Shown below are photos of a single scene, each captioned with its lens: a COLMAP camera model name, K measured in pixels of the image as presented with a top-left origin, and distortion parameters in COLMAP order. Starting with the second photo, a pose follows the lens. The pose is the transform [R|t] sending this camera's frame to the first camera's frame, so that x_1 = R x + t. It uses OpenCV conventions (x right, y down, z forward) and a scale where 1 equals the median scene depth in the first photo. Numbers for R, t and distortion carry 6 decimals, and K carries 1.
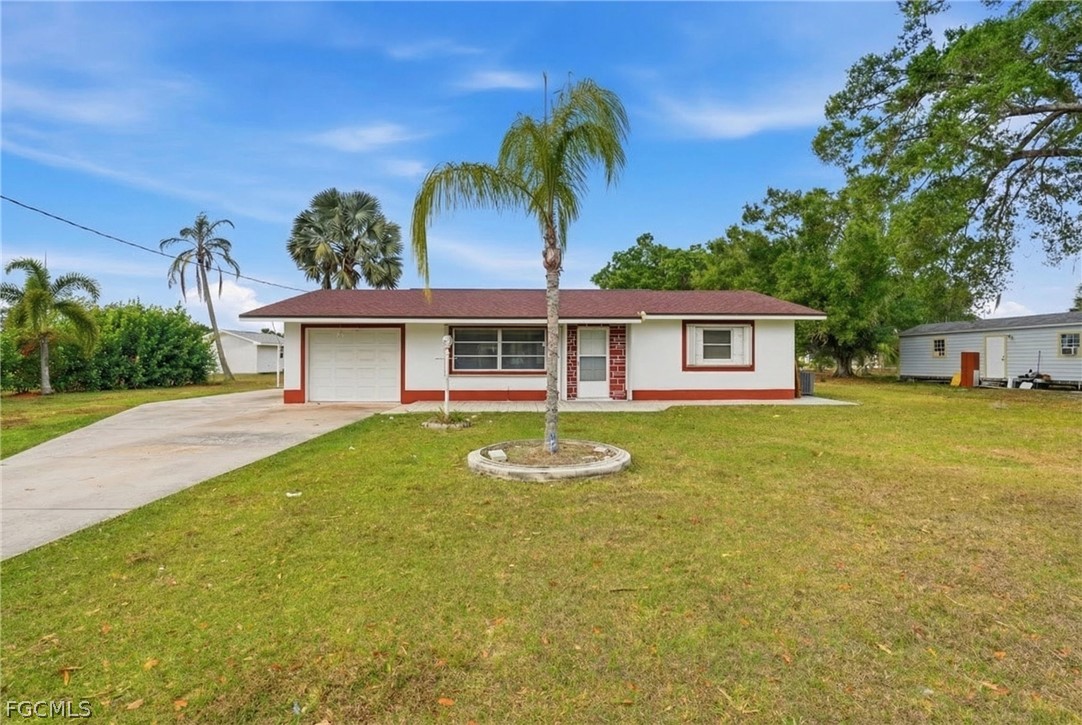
lens RADIAL K [[501.9, 0, 541.0], [0, 501.9, 362.5], [0, 0, 1]] dist [-0.040849, 0.020647]
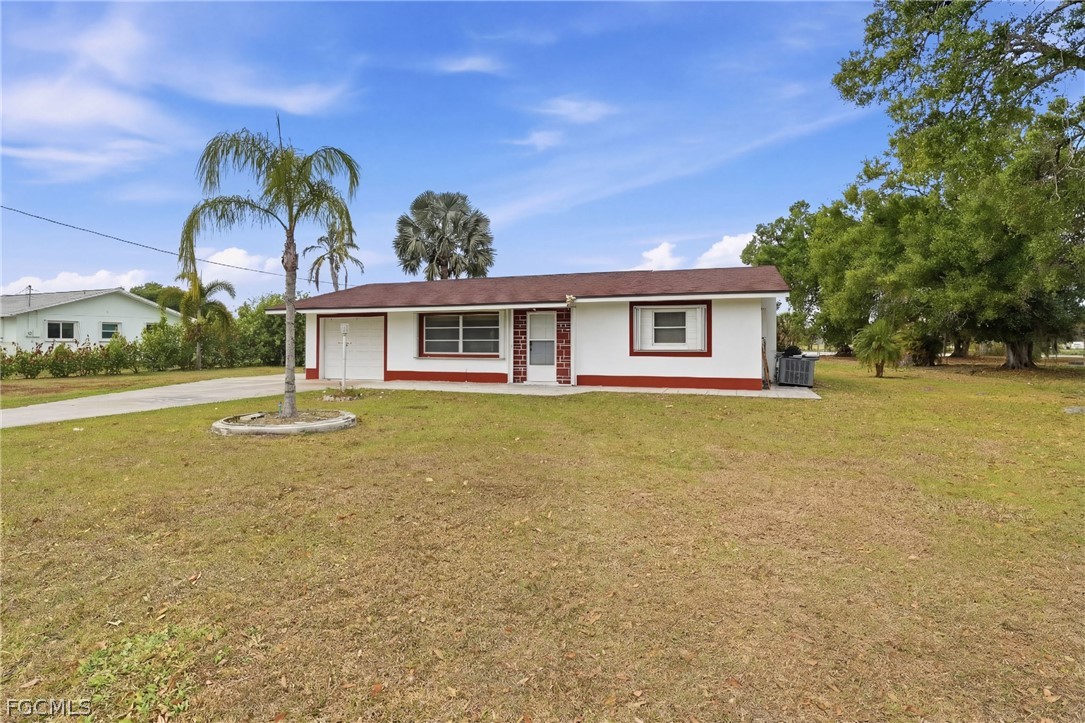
lens RADIAL K [[515.9, 0, 539.9], [0, 515.9, 347.6], [0, 0, 1]] dist [-0.062287, 0.022362]
pose [[0.931405, 0.003931, -0.363964, 0.478841], [-0.003865, 0.999992, 0.000909, 0.000875], [0.363965, 0.000560, 0.931412, 0.029739]]
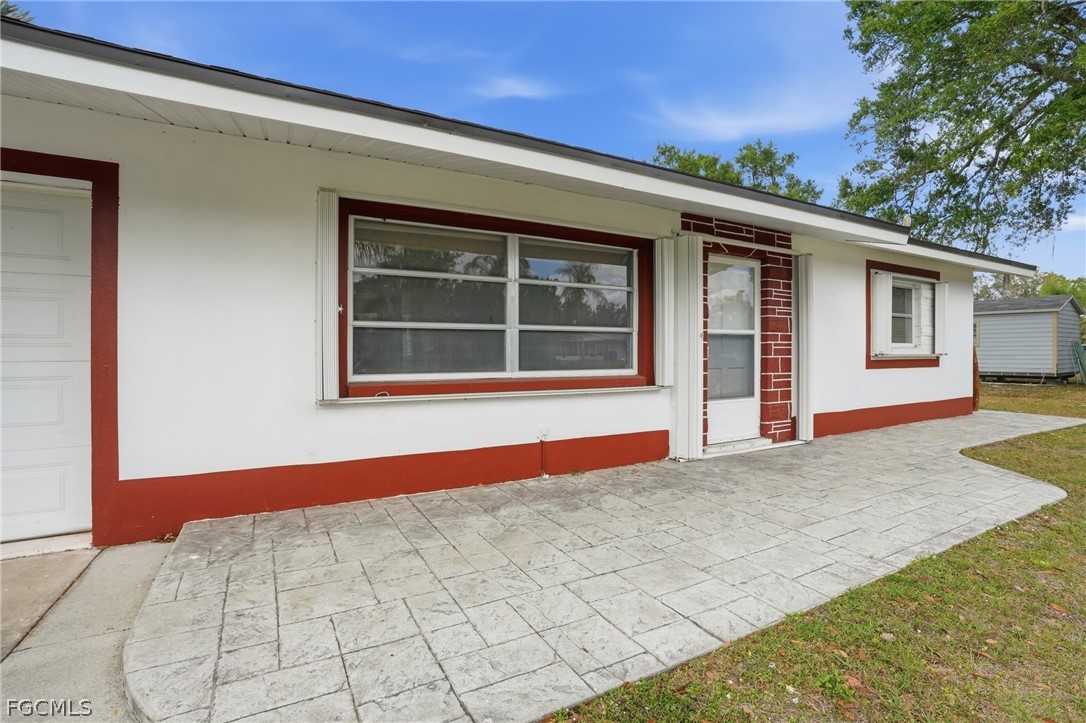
lens RADIAL K [[516.4, 0, 540.4], [0, 516.4, 347.6], [0, 0, 1]] dist [-0.062287, 0.022362]
pose [[0.878681, 0.004895, 0.477385, -0.212019], [-0.001049, 0.999965, -0.008323, 0.001761], [-0.477409, 0.006813, 0.878655, 0.726002]]
